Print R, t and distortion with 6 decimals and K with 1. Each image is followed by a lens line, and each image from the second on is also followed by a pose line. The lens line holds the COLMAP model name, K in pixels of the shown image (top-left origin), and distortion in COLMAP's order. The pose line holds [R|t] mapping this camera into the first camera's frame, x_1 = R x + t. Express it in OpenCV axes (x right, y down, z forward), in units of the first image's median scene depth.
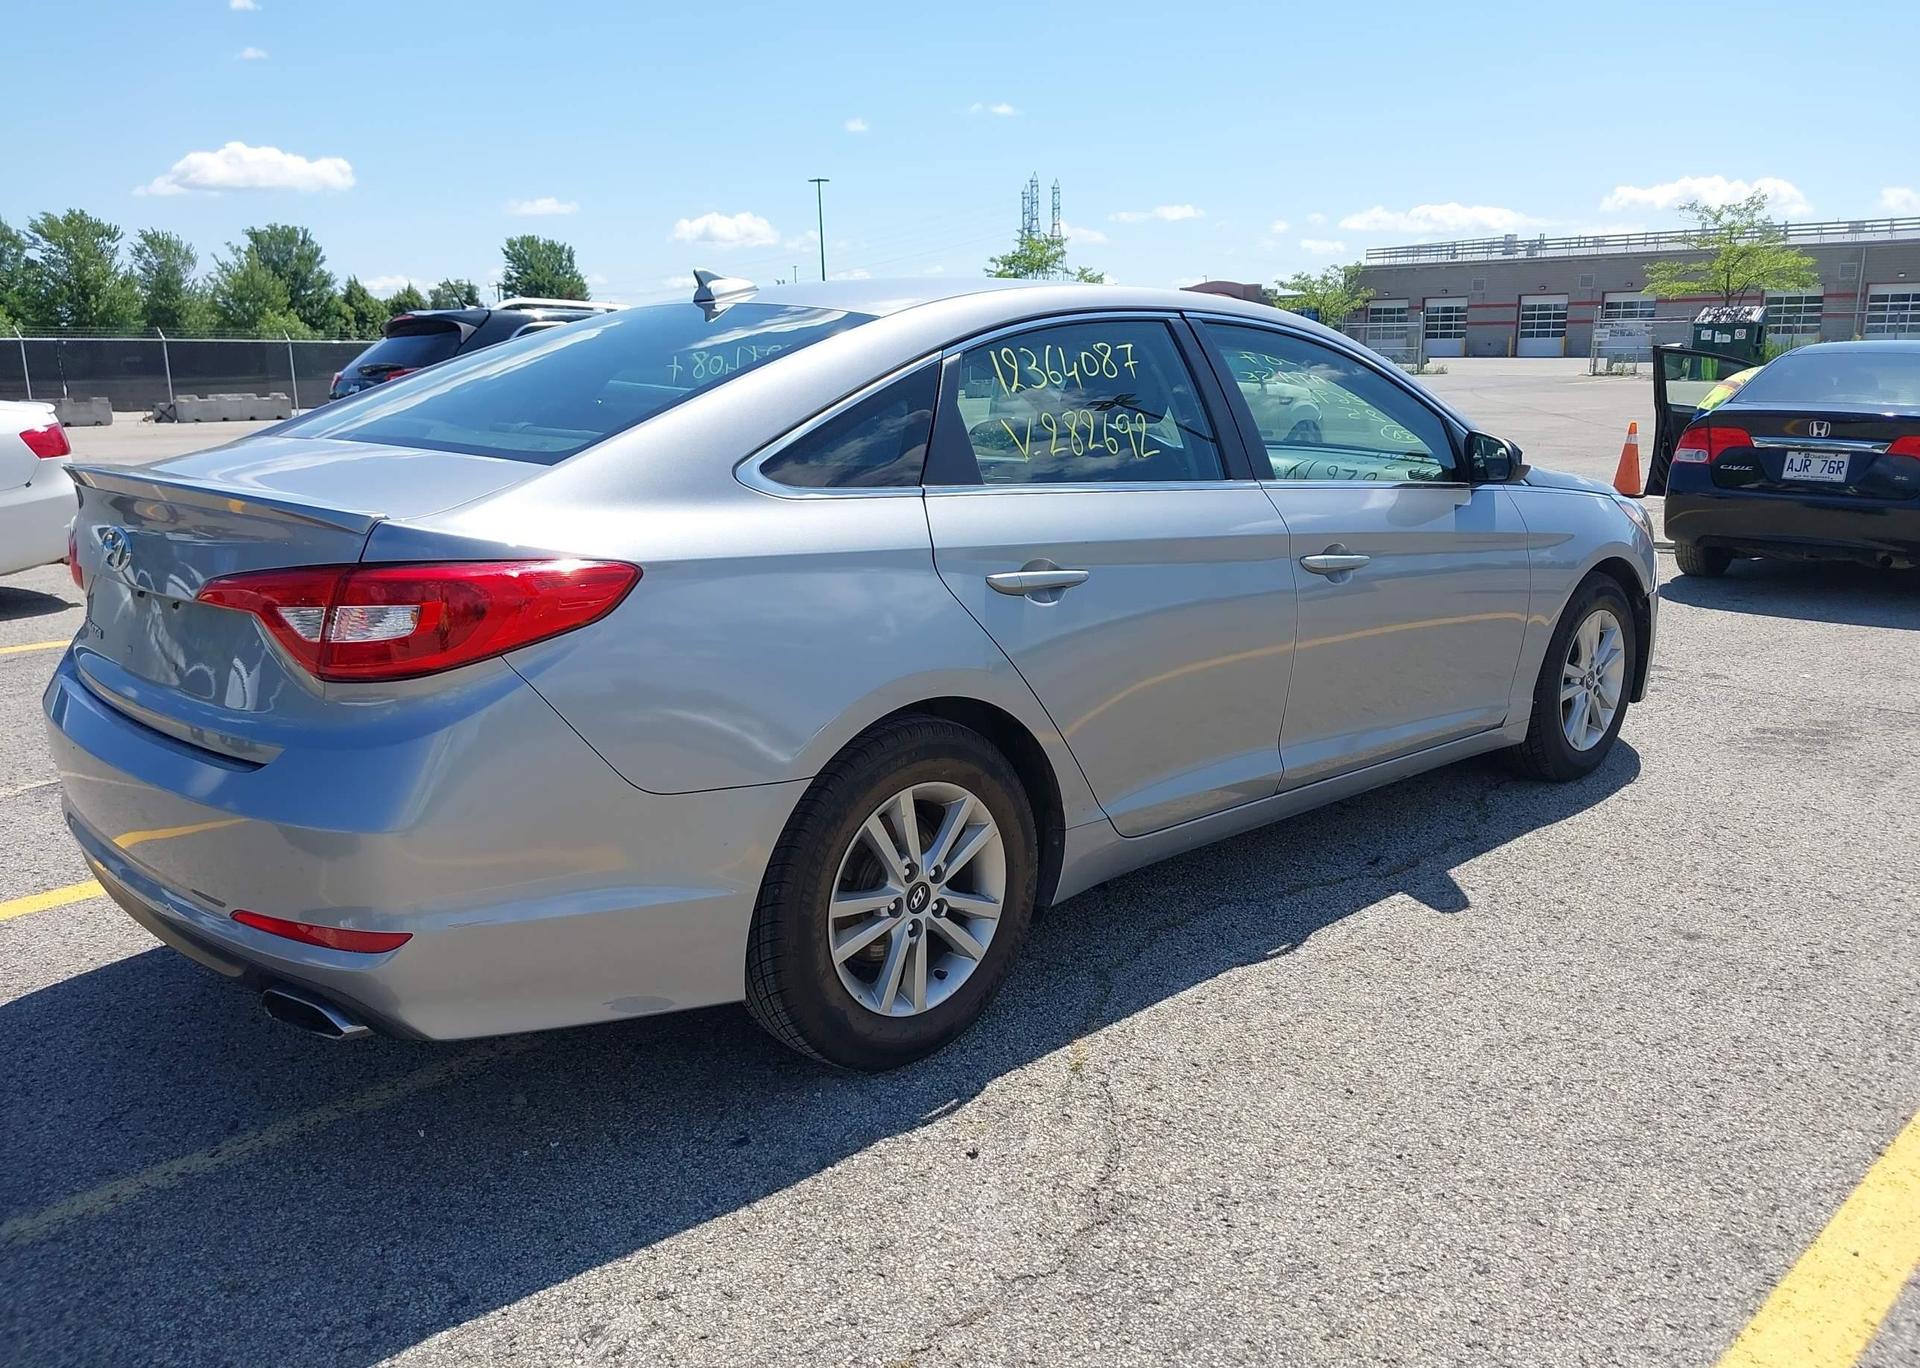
lens RADIAL K [[1496.8, 0, 960.0], [0, 1496.8, 684.0], [0, 0, 1]] dist [0.046406, -0.077773]
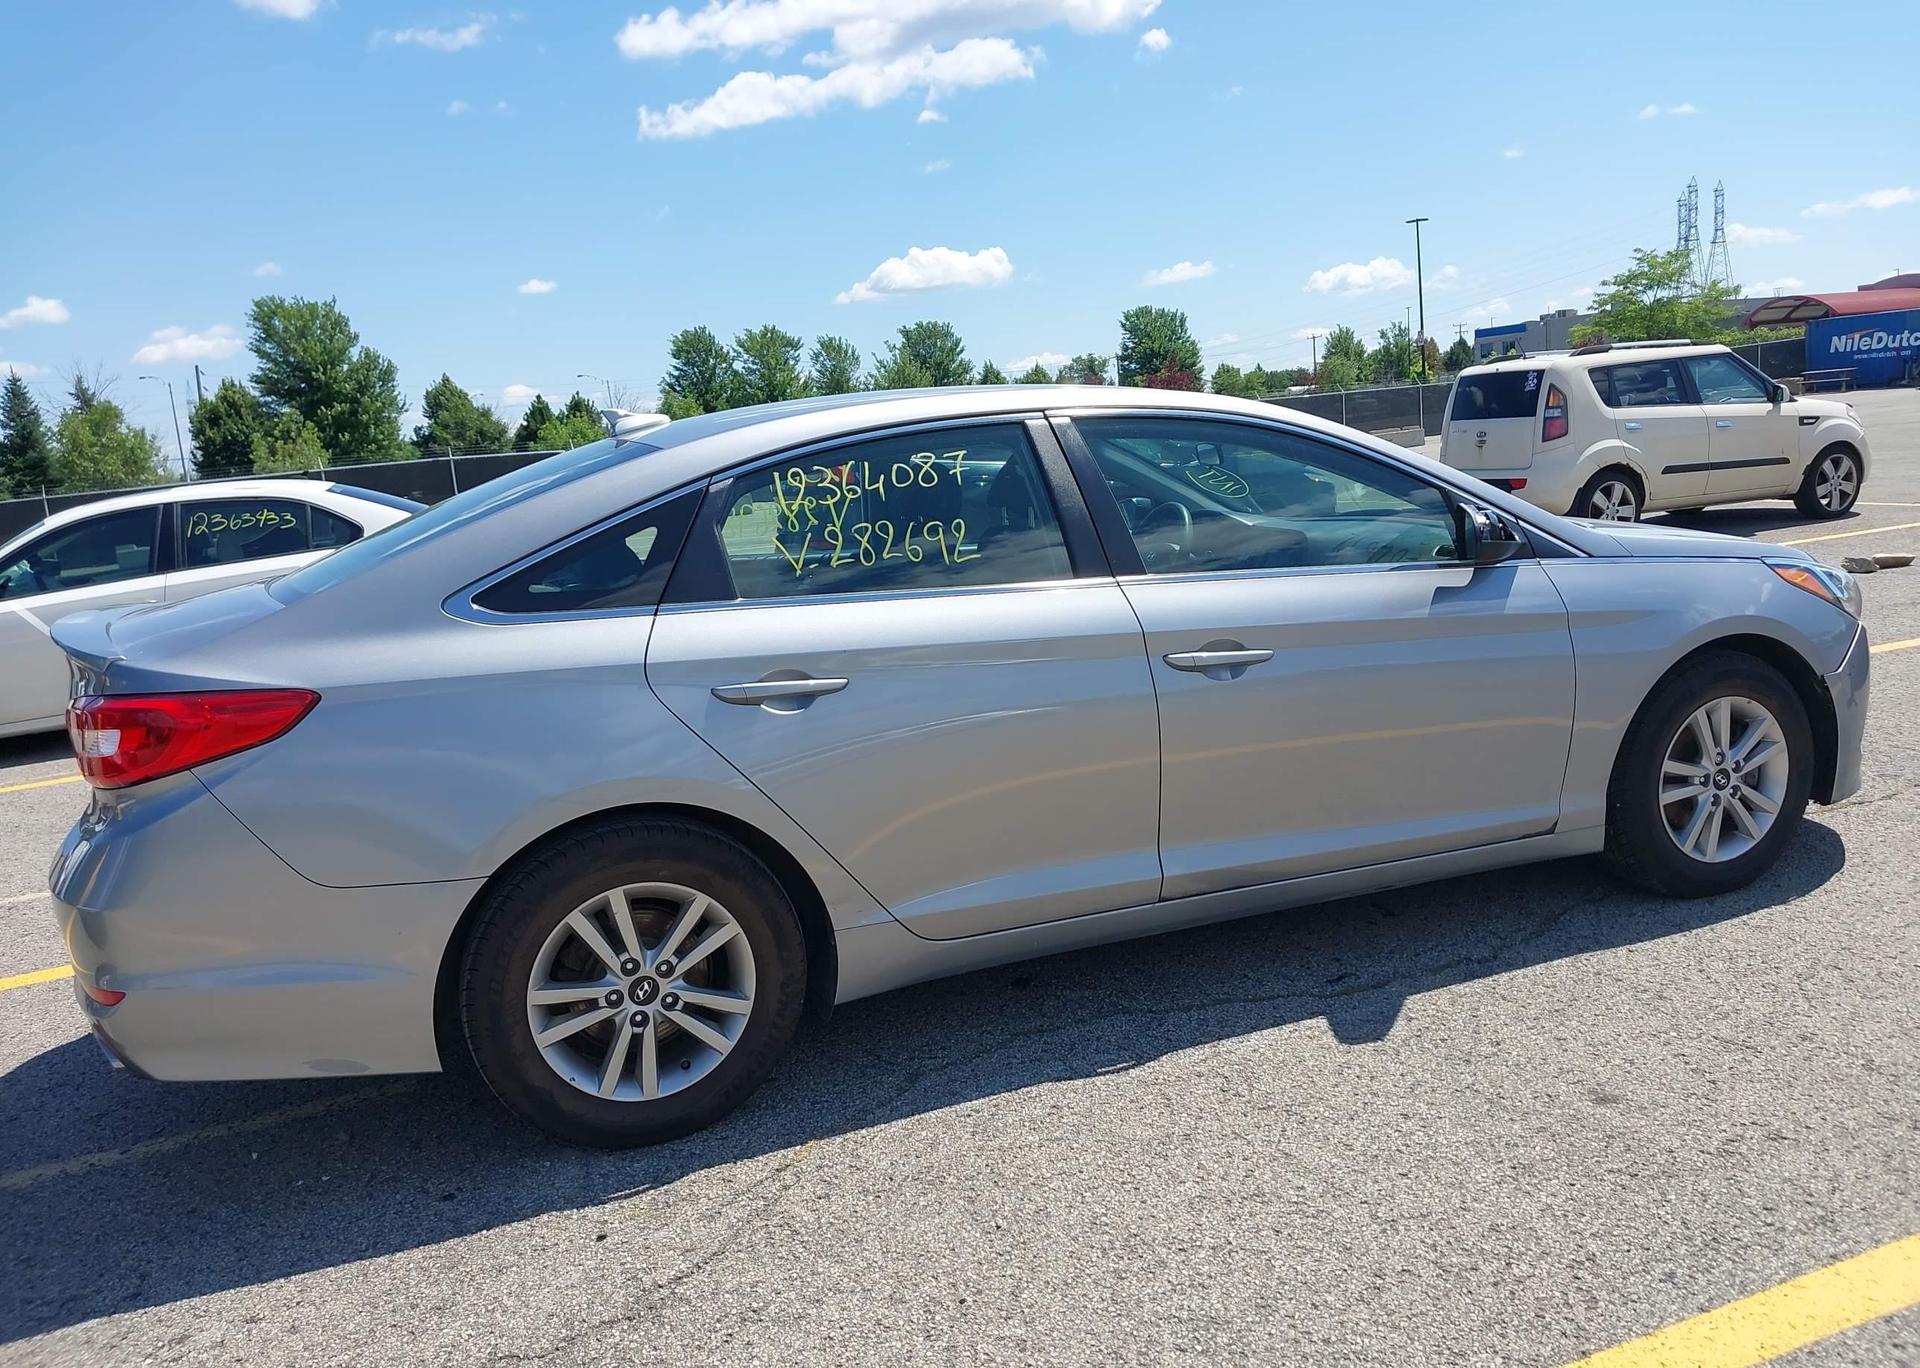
lens RADIAL K [[1485.8, 0, 958.8], [0, 1485.8, 664.6], [0, 0, 1]] dist [0.060770, -0.100798]
pose [[0.919580, -0.010317, -0.392767, 0.576227], [-0.007813, 0.998977, -0.044534, -0.041944], [0.392824, 0.044022, 0.918559, 0.090867]]
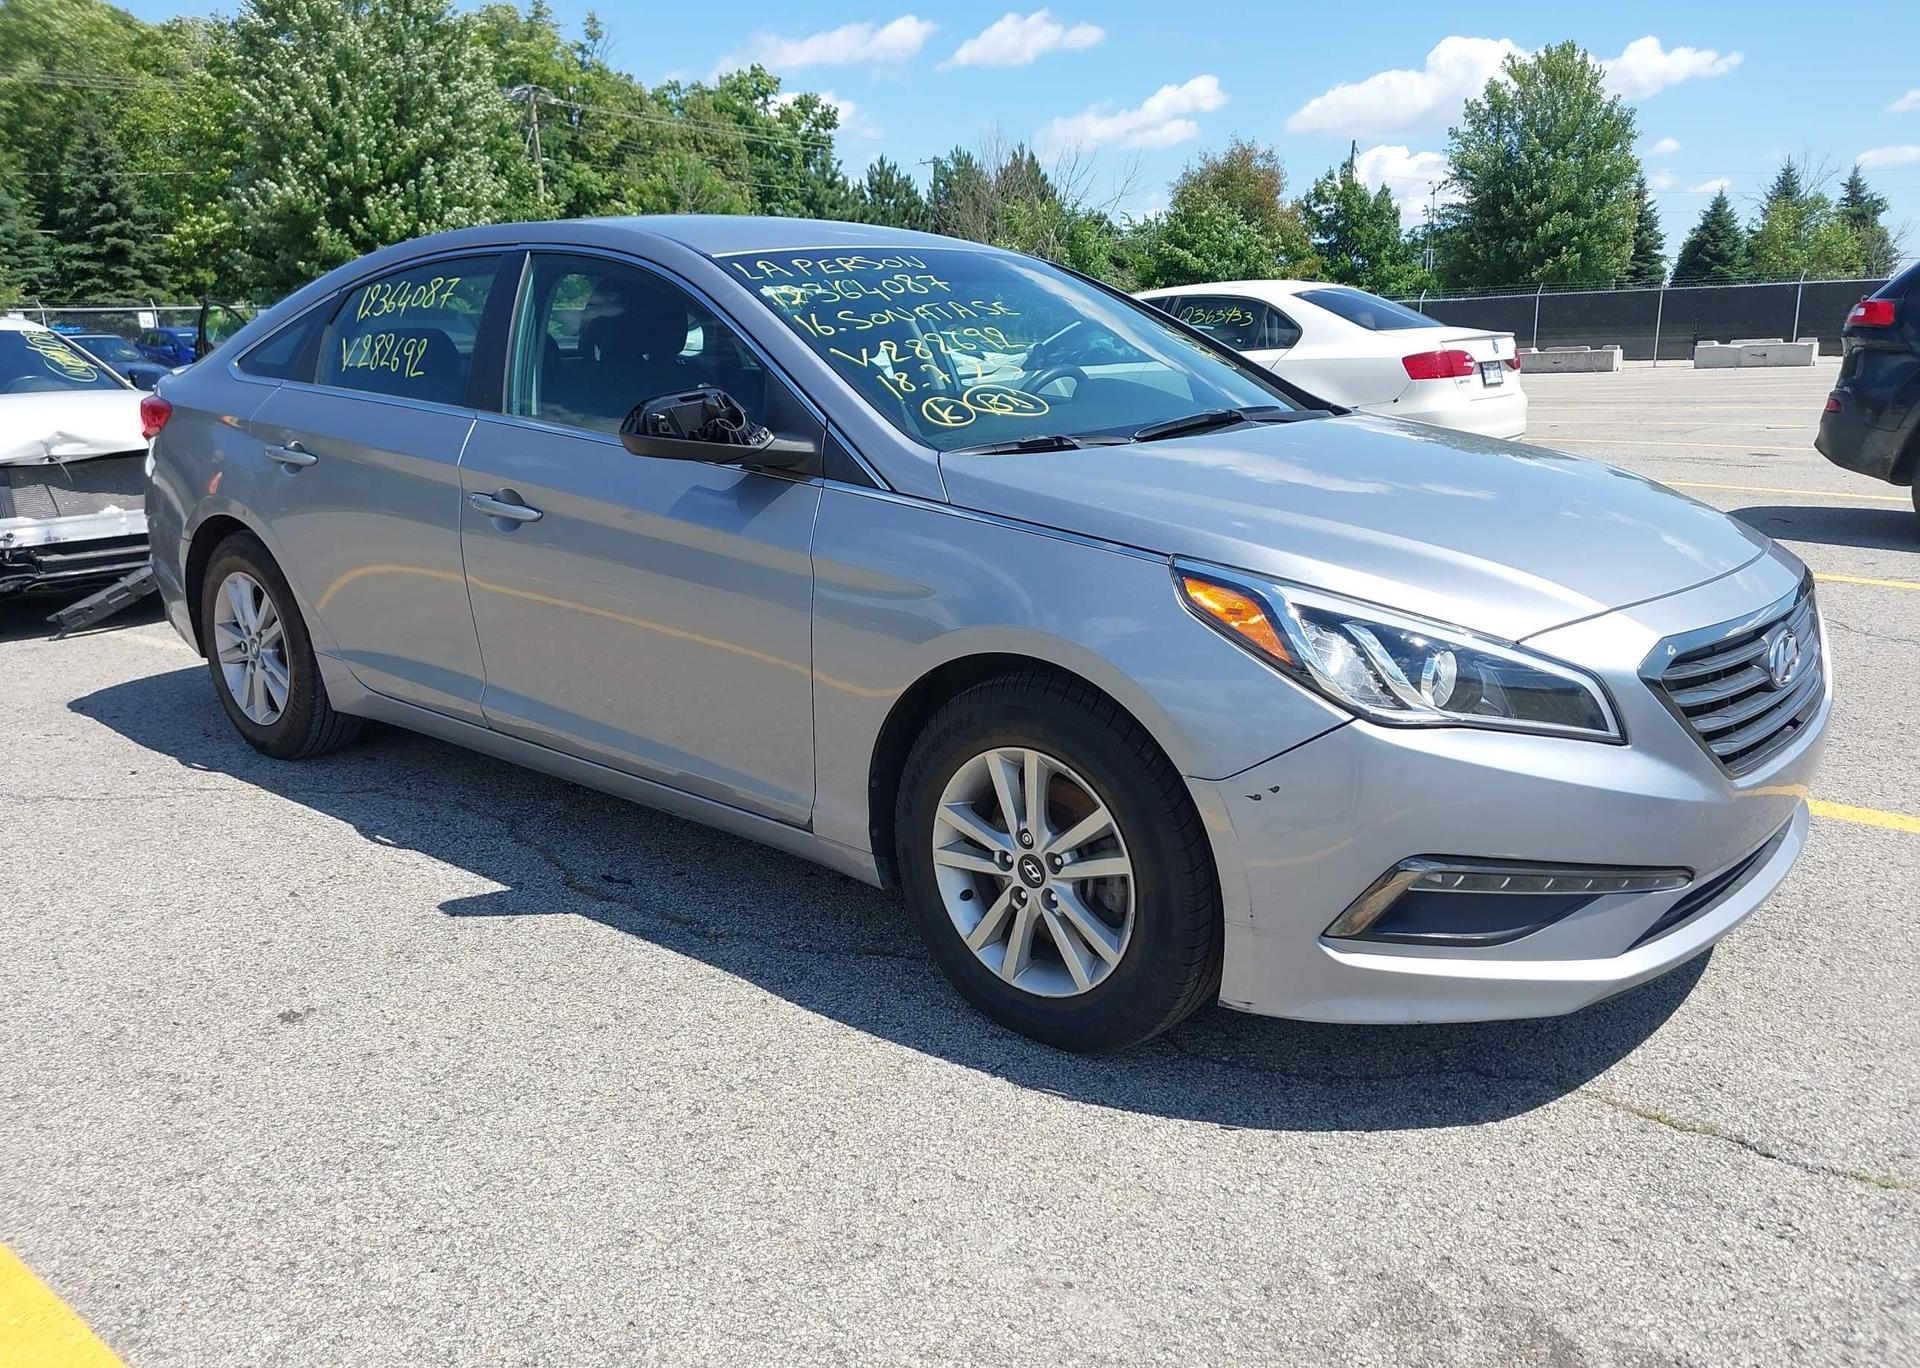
lens RADIAL K [[1496.8, 0, 960.0], [0, 1496.8, 684.0], [0, 0, 1]] dist [0.046406, -0.077773]
pose [[0.107328, 0.239157, -0.965031, 1.489126], [-0.201332, 0.955756, 0.214467, -0.287670], [0.973625, 0.171273, 0.150729, 1.418650]]
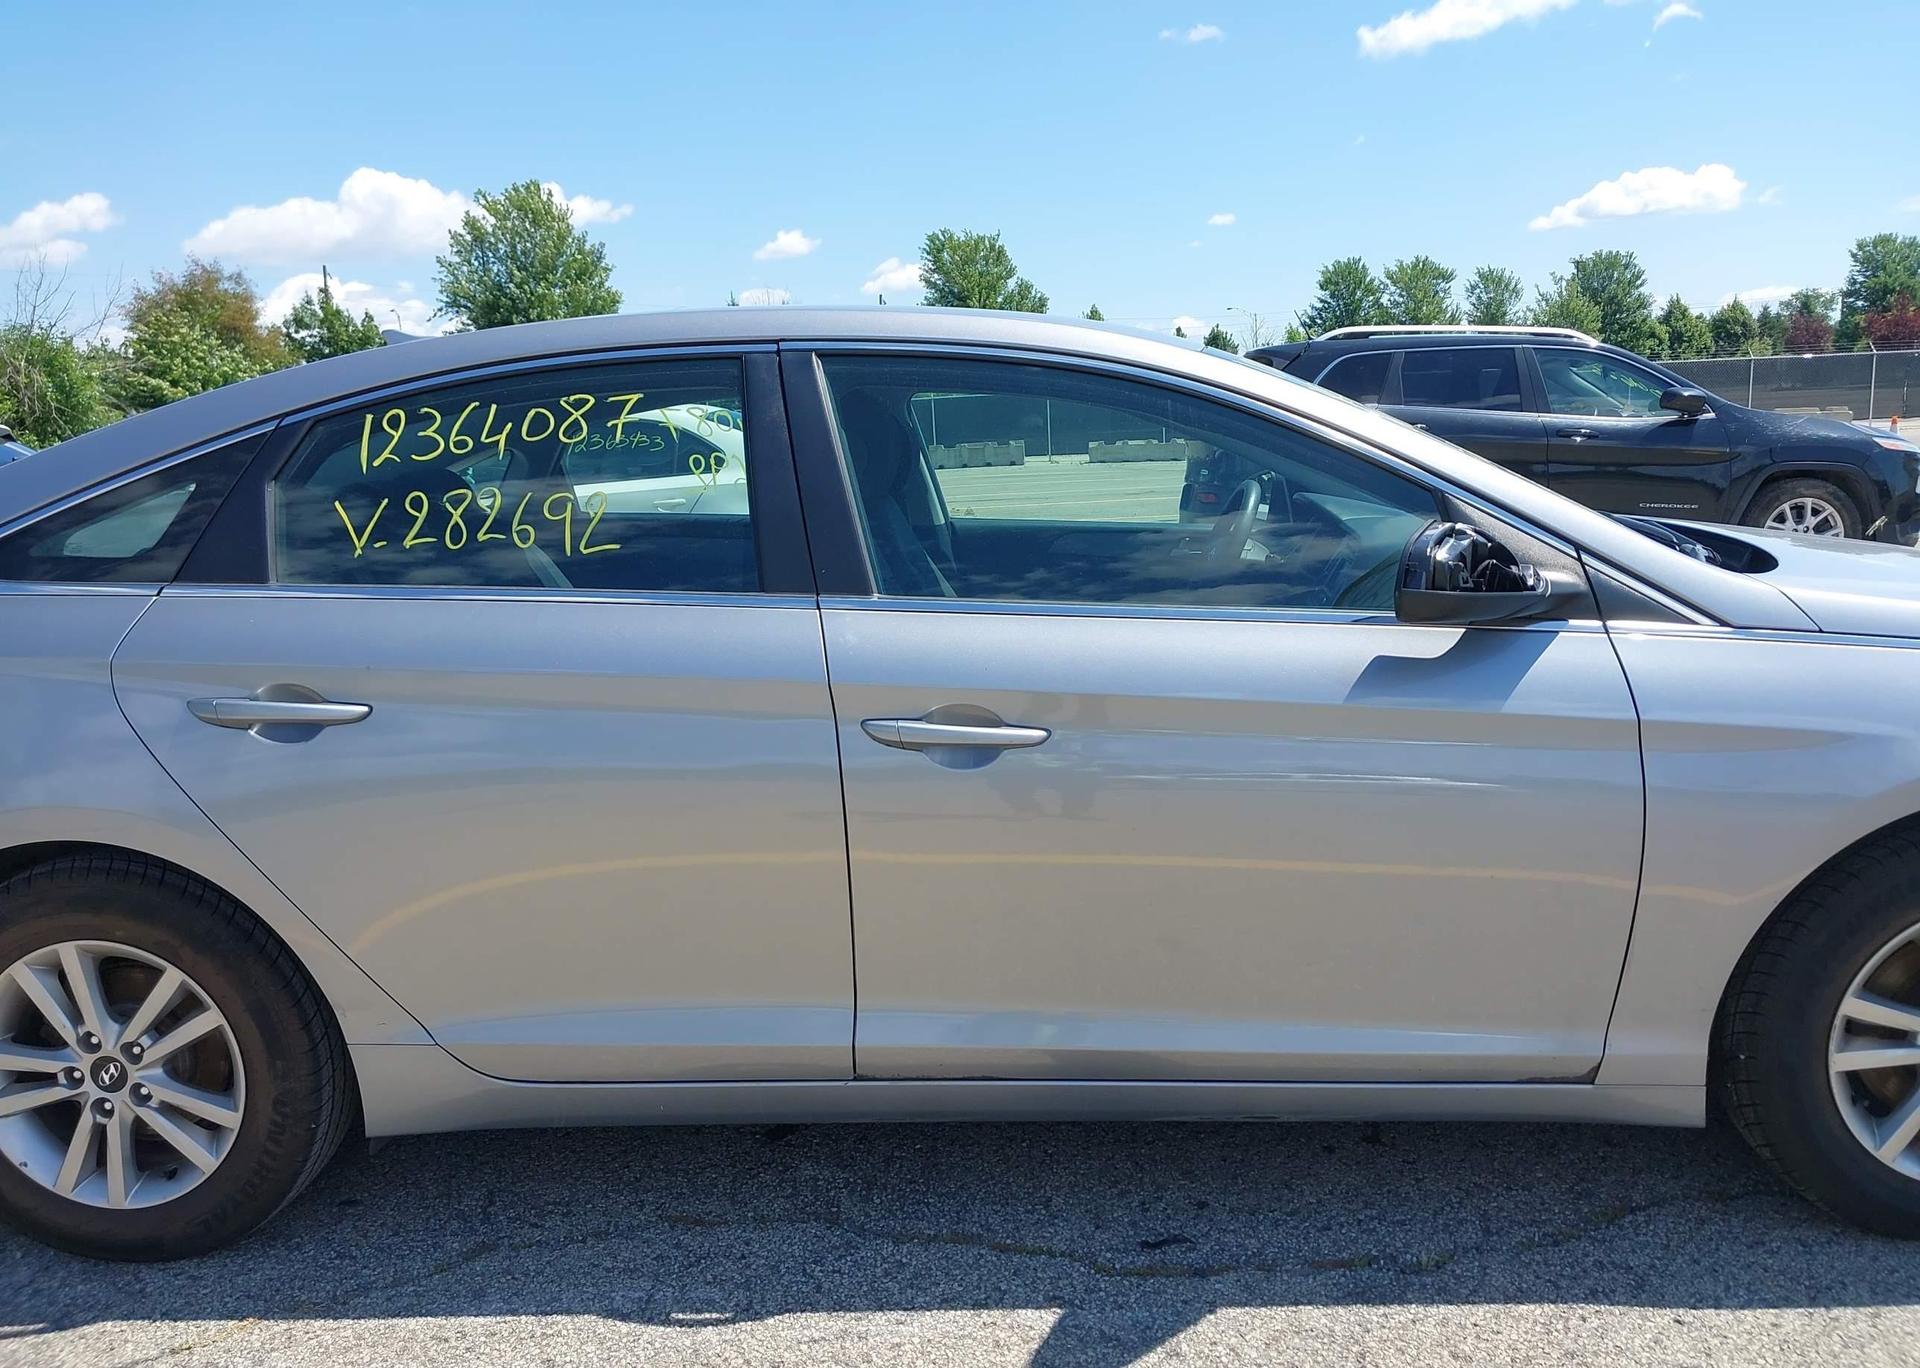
lens RADIAL K [[1496.8, 0, 960.0], [0, 1496.8, 684.0], [0, 0, 1]] dist [0.046406, -0.077773]
pose [[0.688953, 0.103393, -0.717394, 0.845954], [-0.113912, 0.992919, 0.033706, -0.149903], [0.715799, 0.058498, 0.695852, 0.711054]]
